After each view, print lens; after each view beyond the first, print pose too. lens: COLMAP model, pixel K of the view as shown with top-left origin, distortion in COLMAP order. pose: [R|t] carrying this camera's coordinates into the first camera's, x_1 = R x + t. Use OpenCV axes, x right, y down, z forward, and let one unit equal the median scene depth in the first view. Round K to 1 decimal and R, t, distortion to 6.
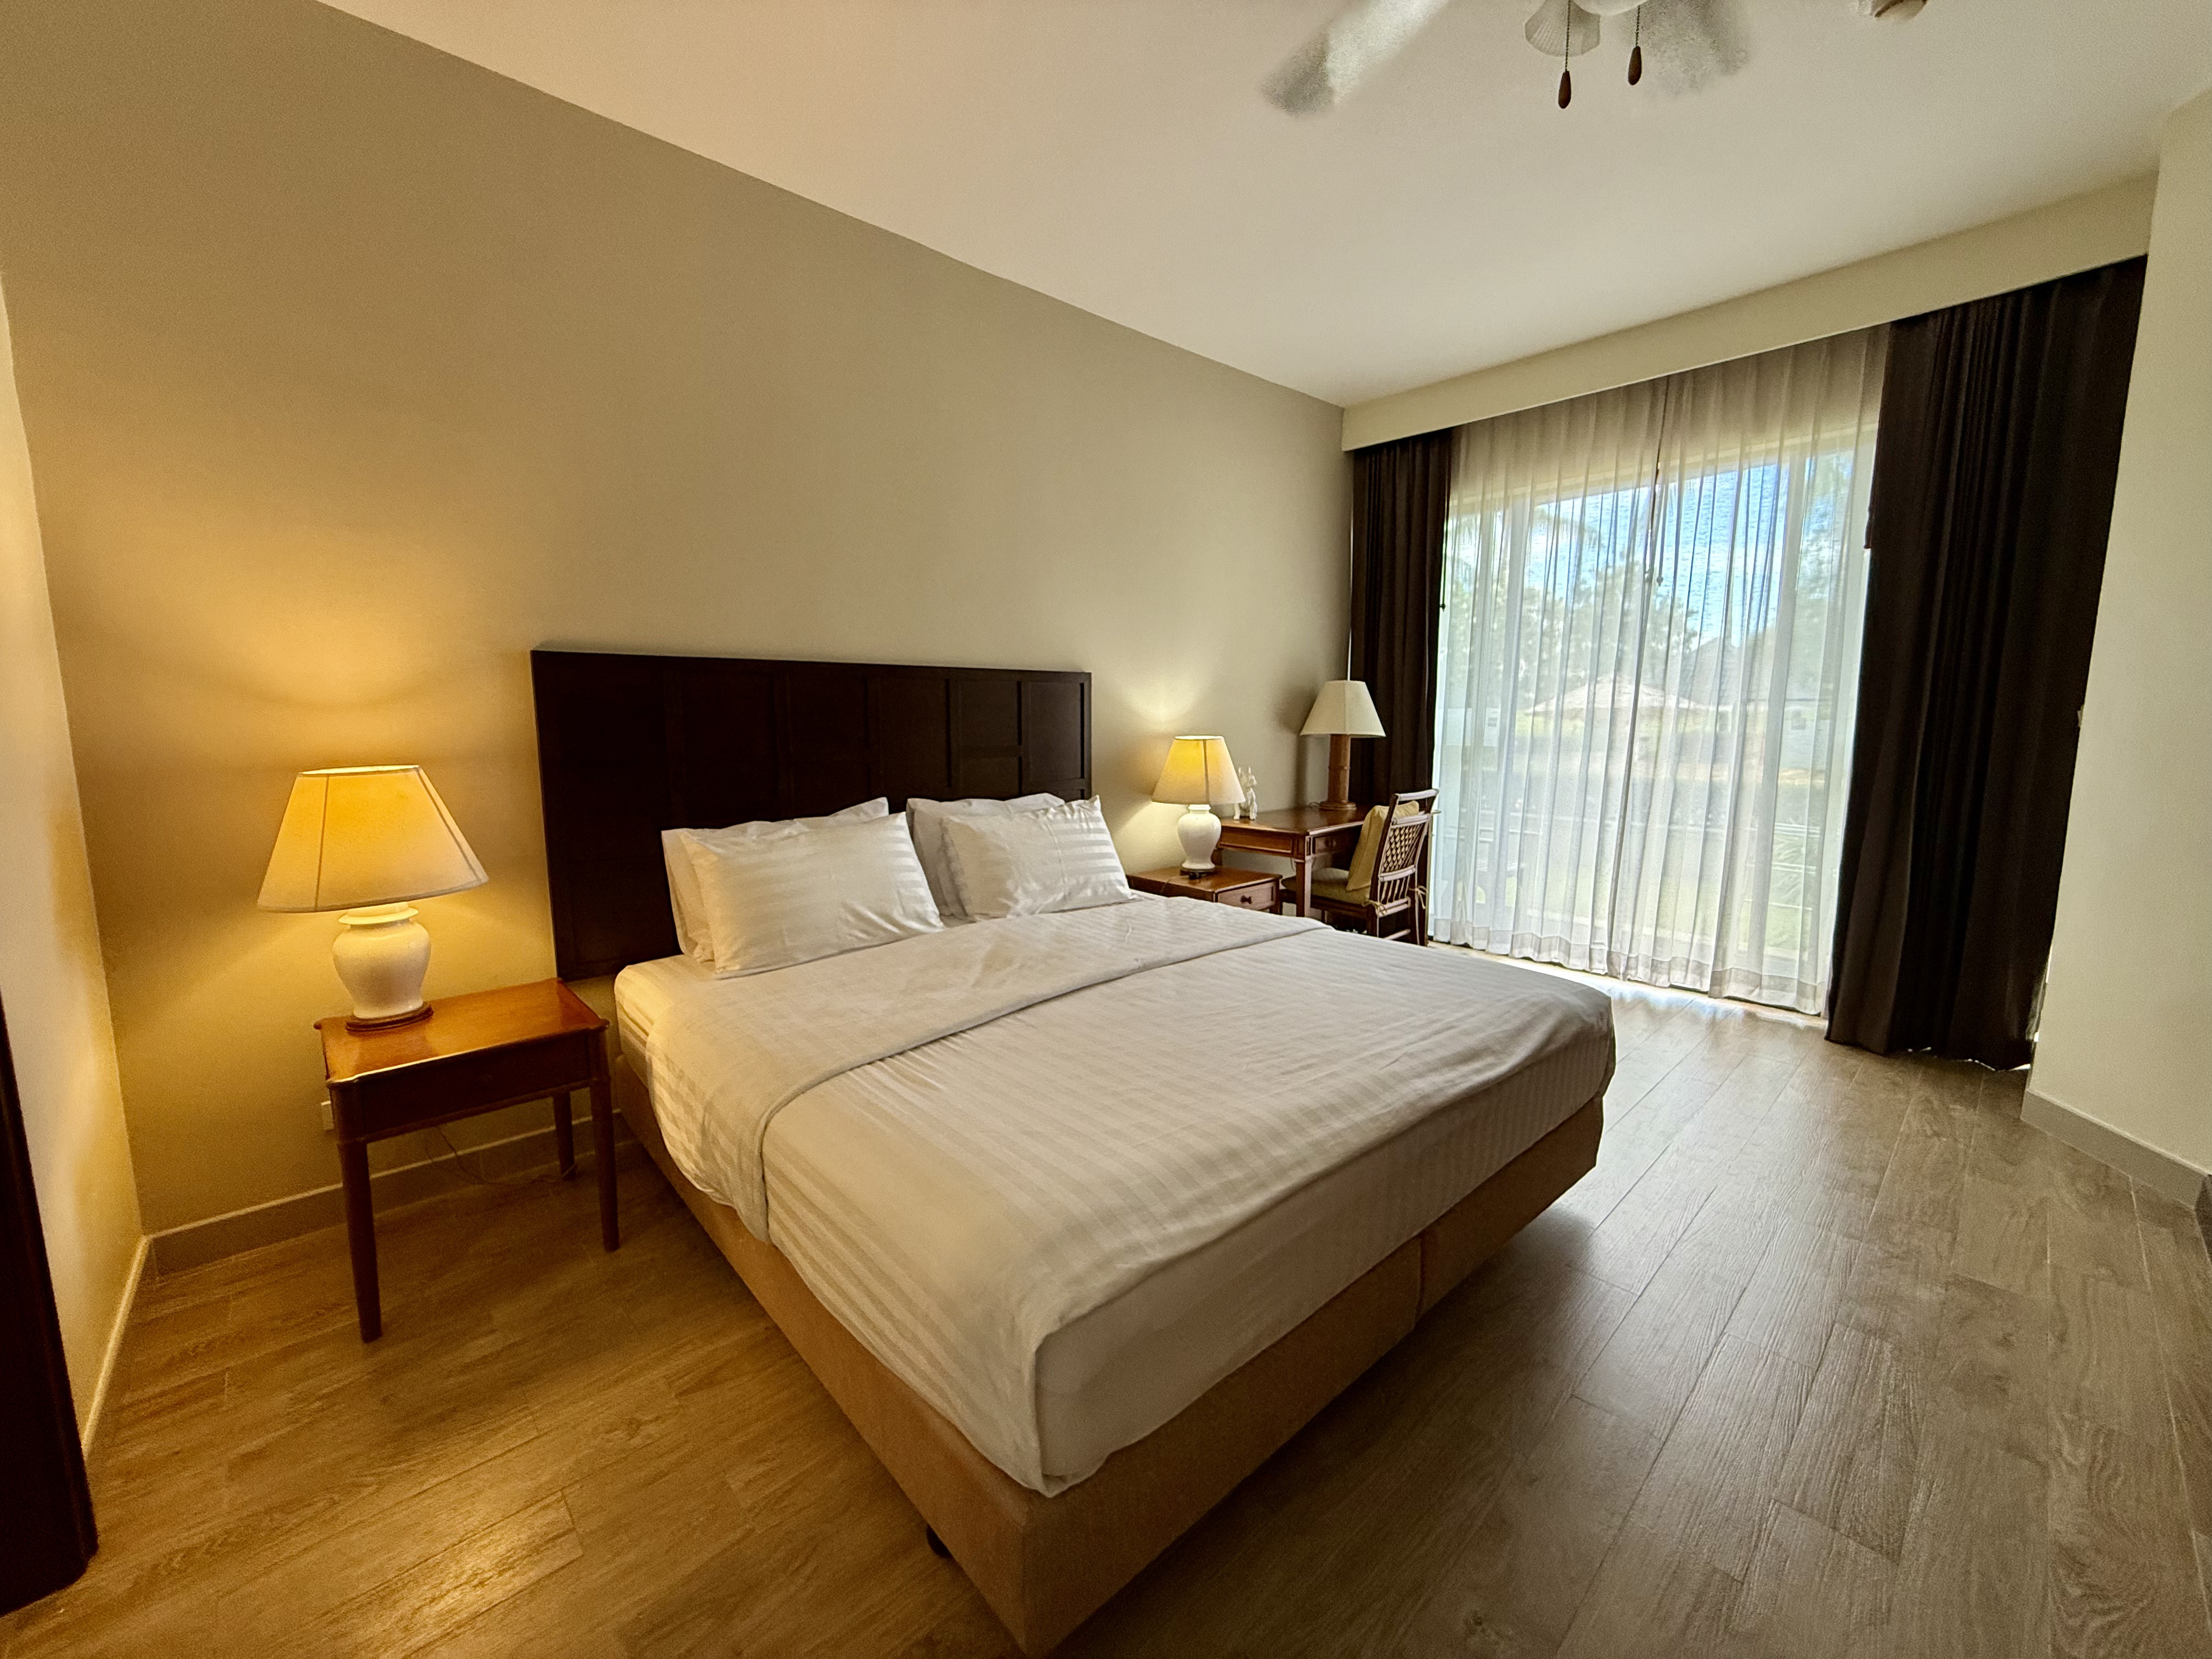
lens RADIAL K [[882.5, 0, 1088.1], [0, 882.5, 828.3], [0, 0, 1]] dist [0.002760, -0.000687]
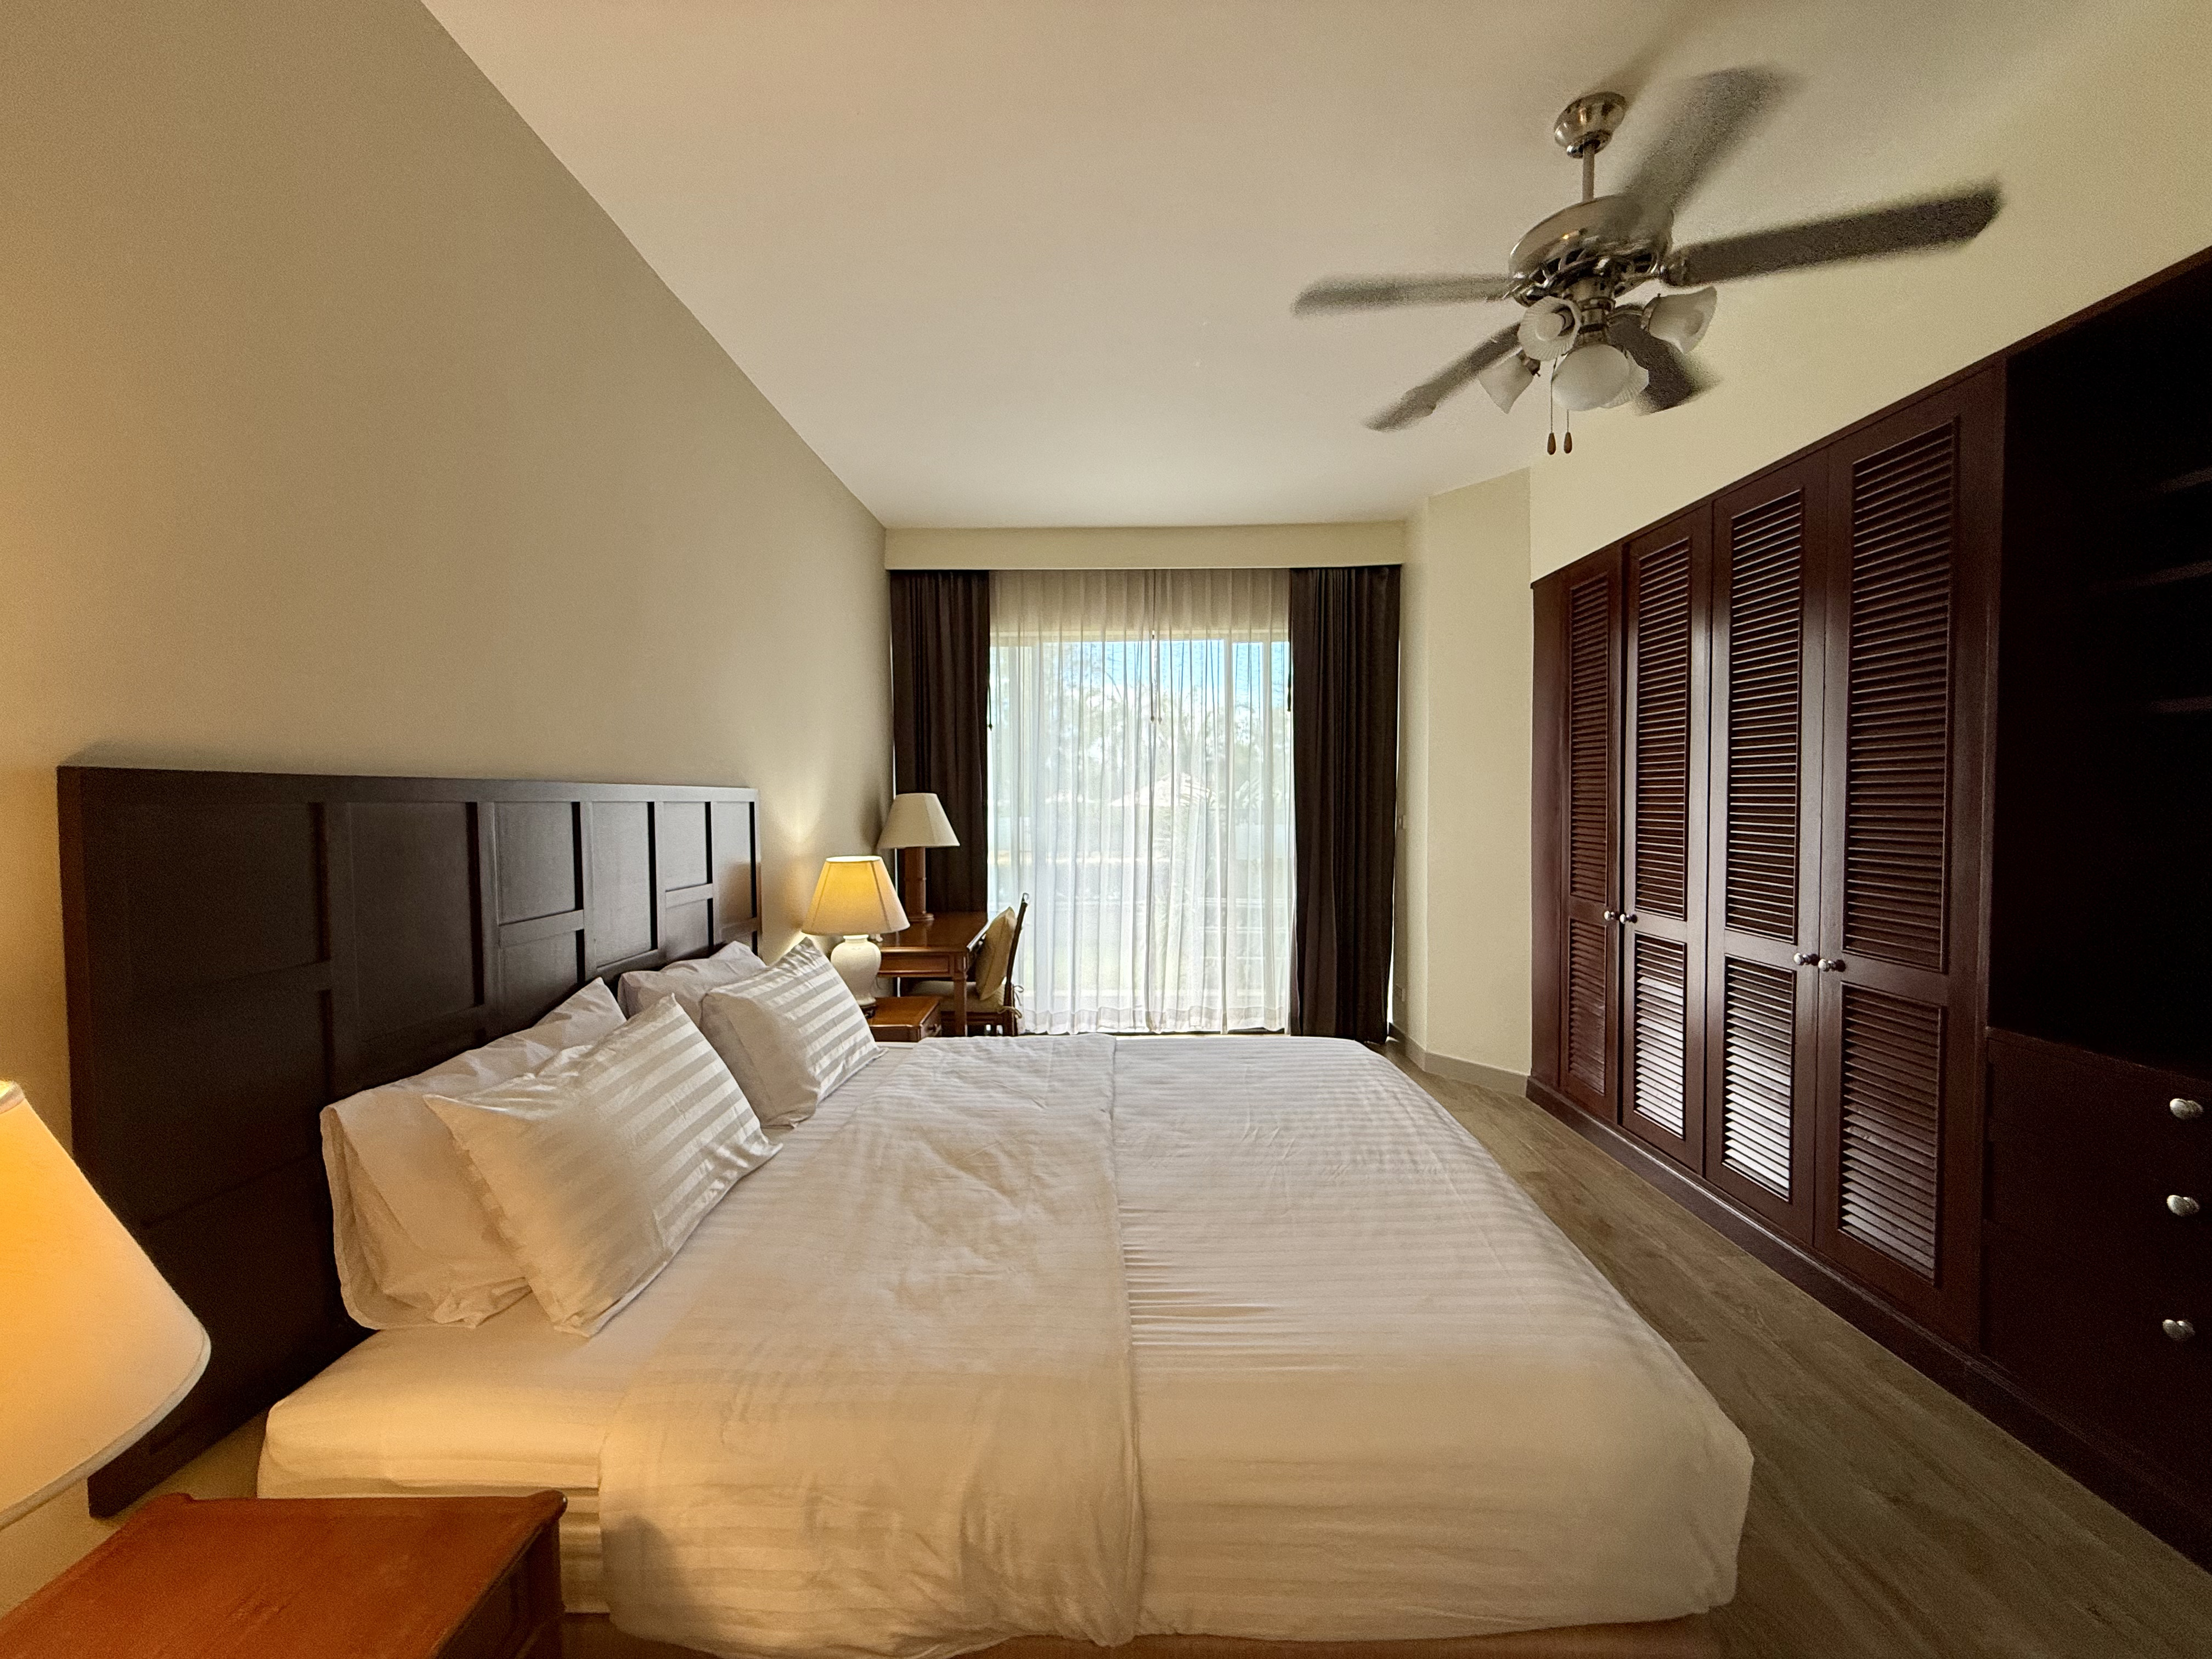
lens RADIAL K [[882.5, 0, 1095.1], [0, 882.5, 830.2], [0, 0, 1]] dist [0.002760, -0.000687]
pose [[0.683707, -0.031262, 0.729087, -0.381341], [0.106397, 0.992677, -0.057210, -0.056630], [-0.721959, 0.116687, 0.682026, 0.208915]]
